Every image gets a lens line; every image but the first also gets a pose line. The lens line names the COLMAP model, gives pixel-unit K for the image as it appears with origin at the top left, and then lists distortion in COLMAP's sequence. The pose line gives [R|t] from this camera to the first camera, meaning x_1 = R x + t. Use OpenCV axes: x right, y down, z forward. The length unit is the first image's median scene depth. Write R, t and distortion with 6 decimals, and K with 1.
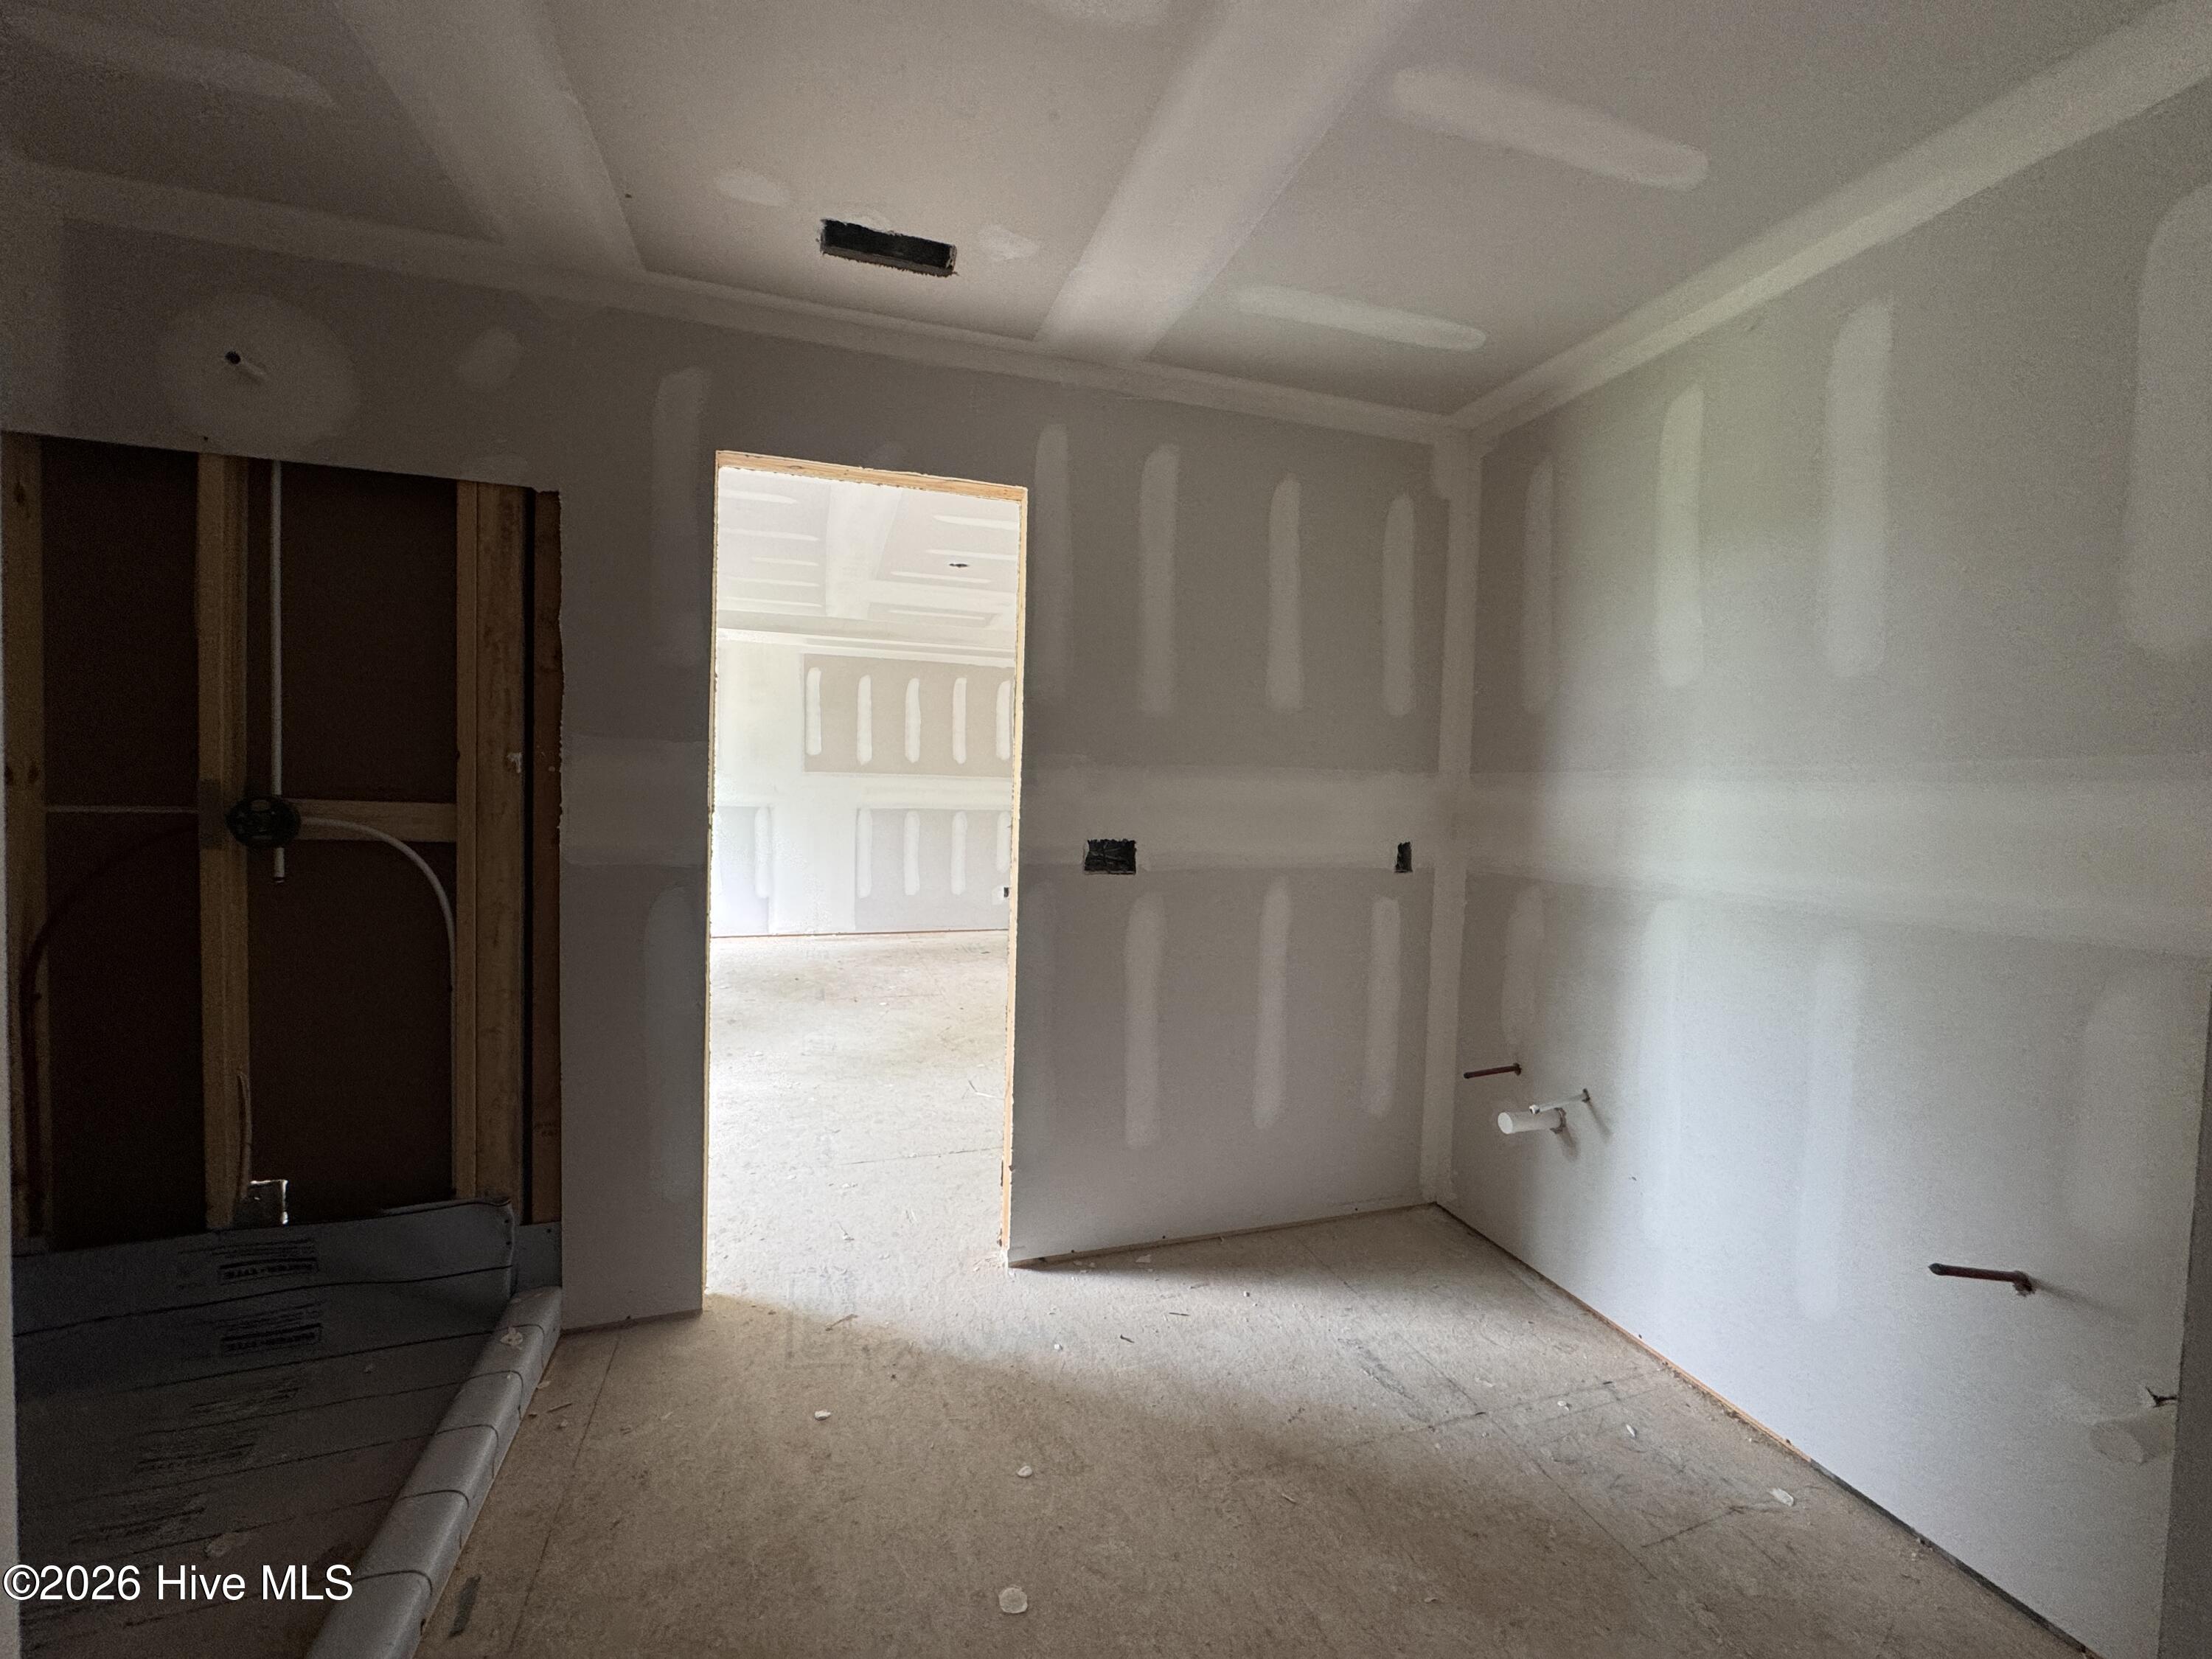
lens RADIAL K [[884.1, 0, 1099.1], [0, 884.1, 828.1], [0, 0, 1]] dist [-0.002677, 0.000630]
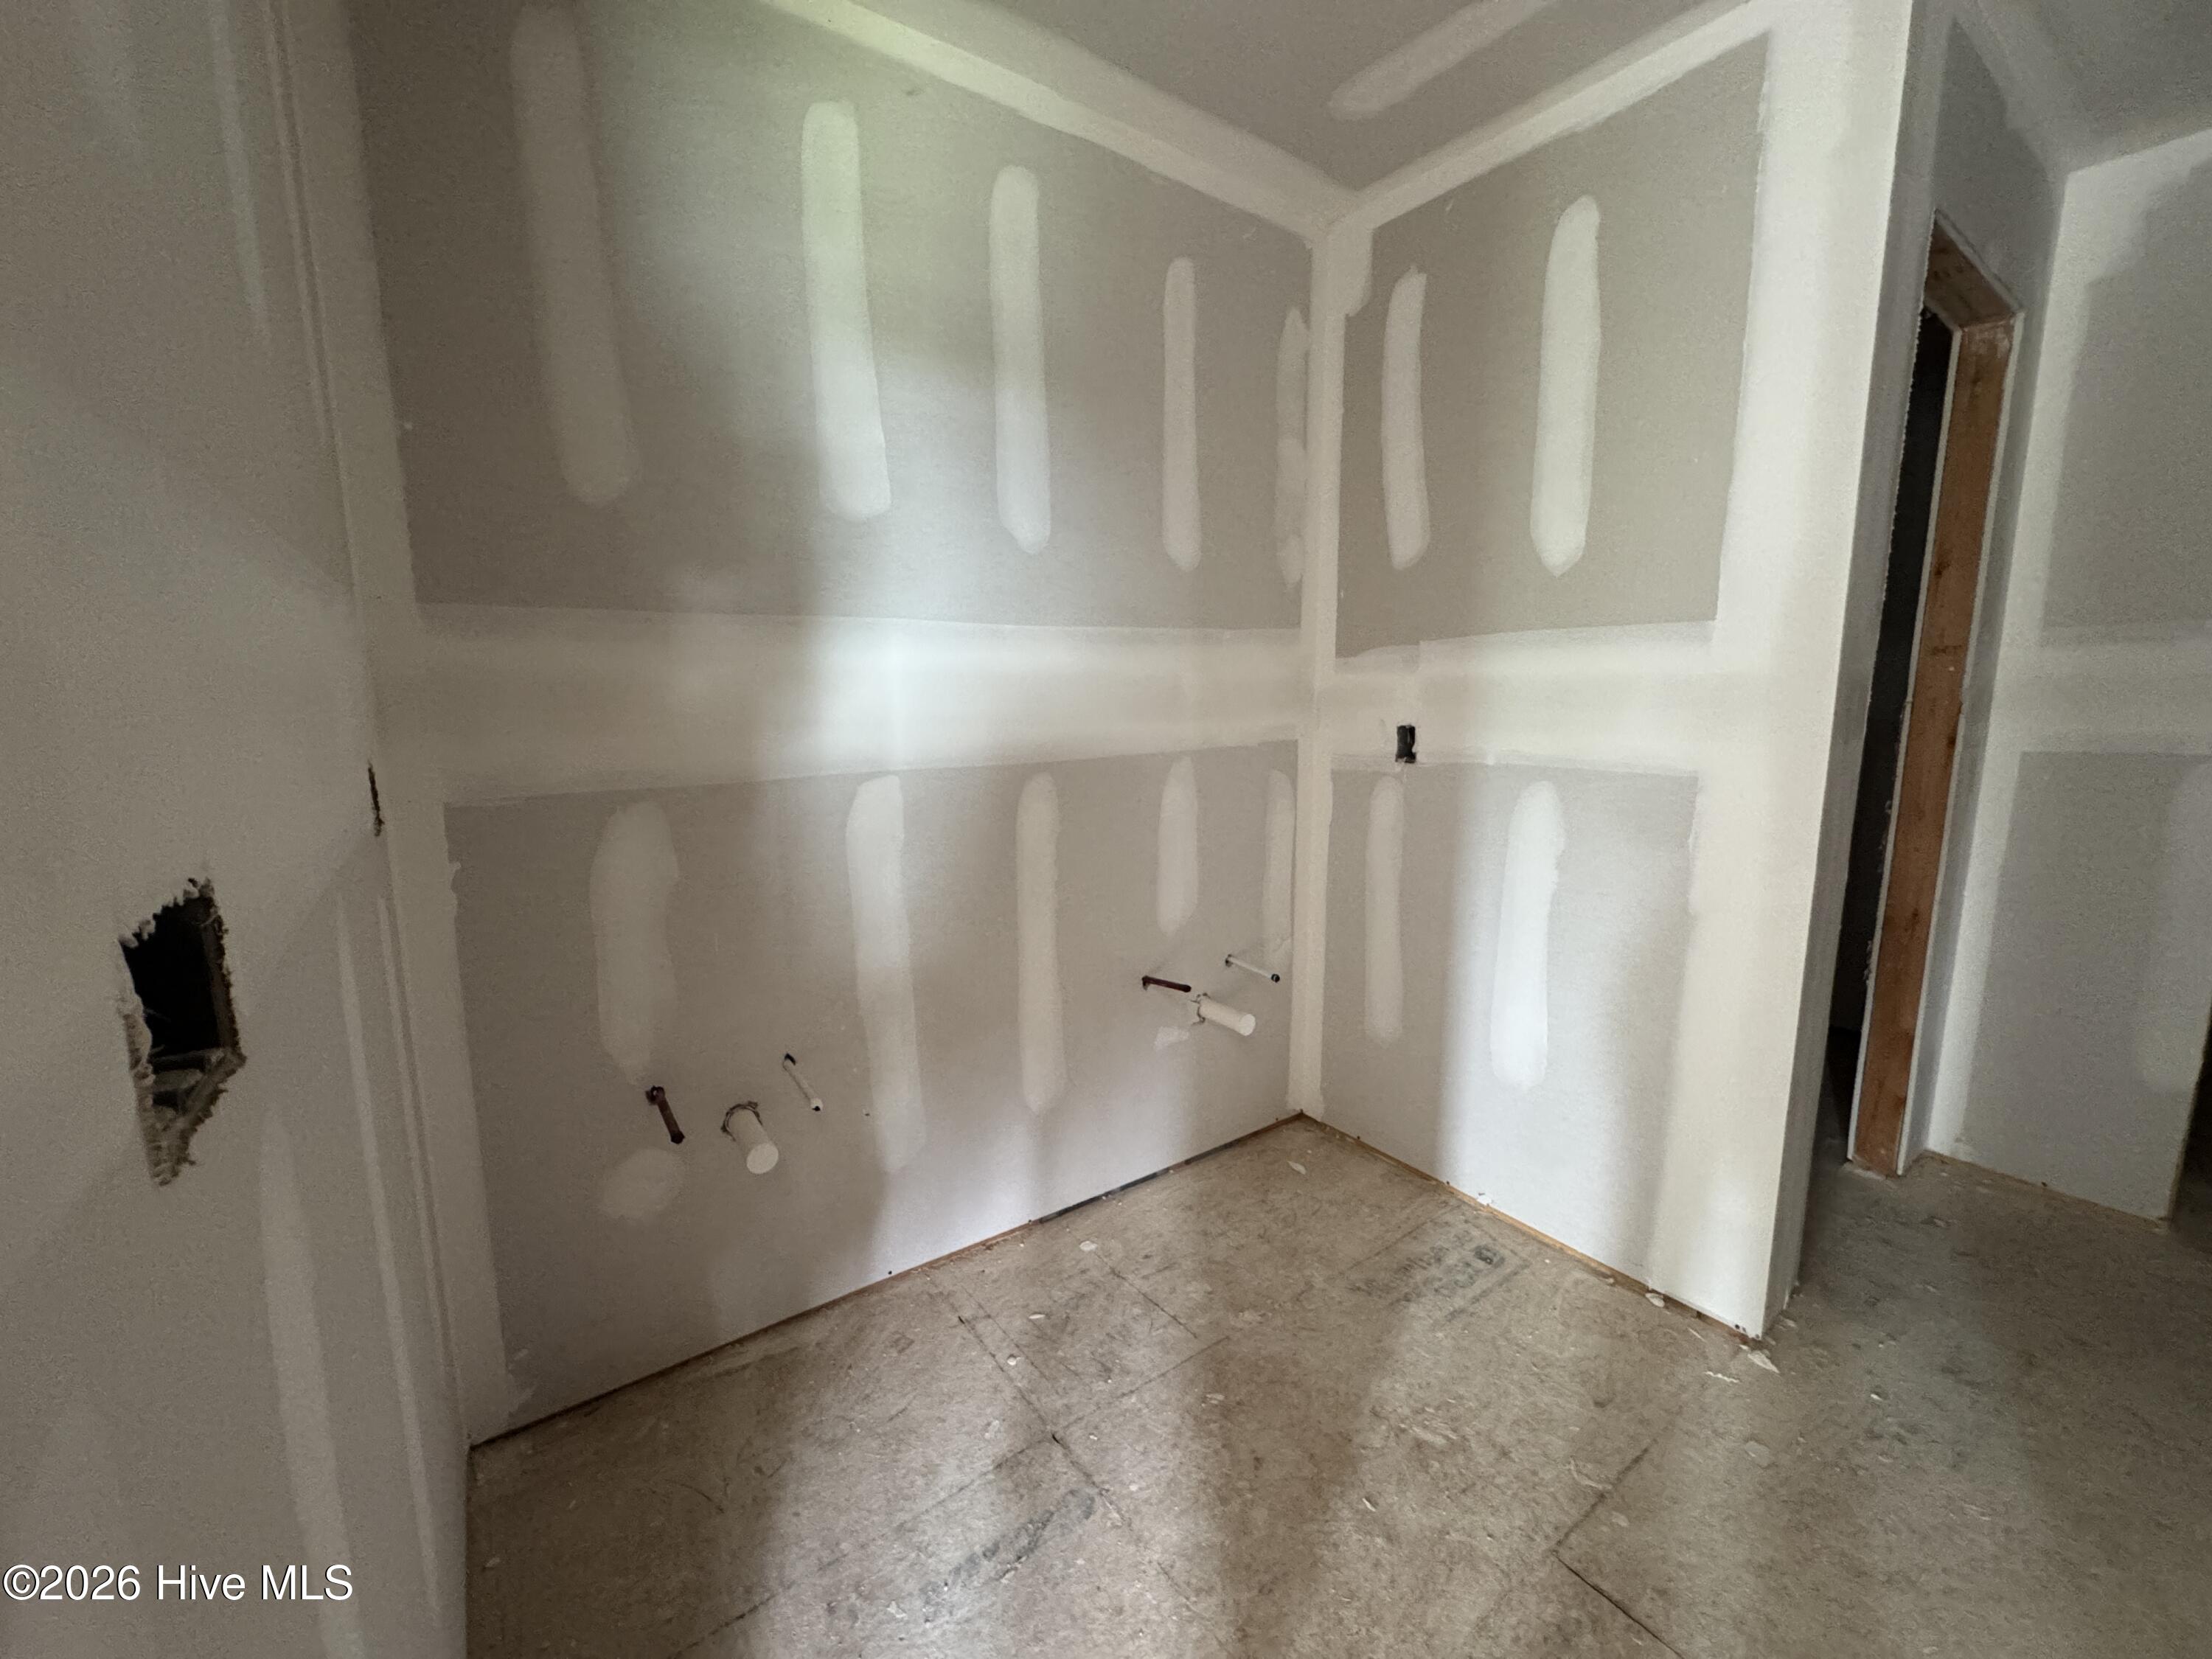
lens RADIAL K [[884.1, 0, 1089.7], [0, 884.1, 826.0], [0, 0, 1]] dist [-0.002677, 0.000630]
pose [[-0.307124, -0.170157, 0.936334, -0.206276], [0.042854, 0.980415, 0.192225, -0.025220], [-0.950704, 0.099163, -0.293817, 1.036727]]
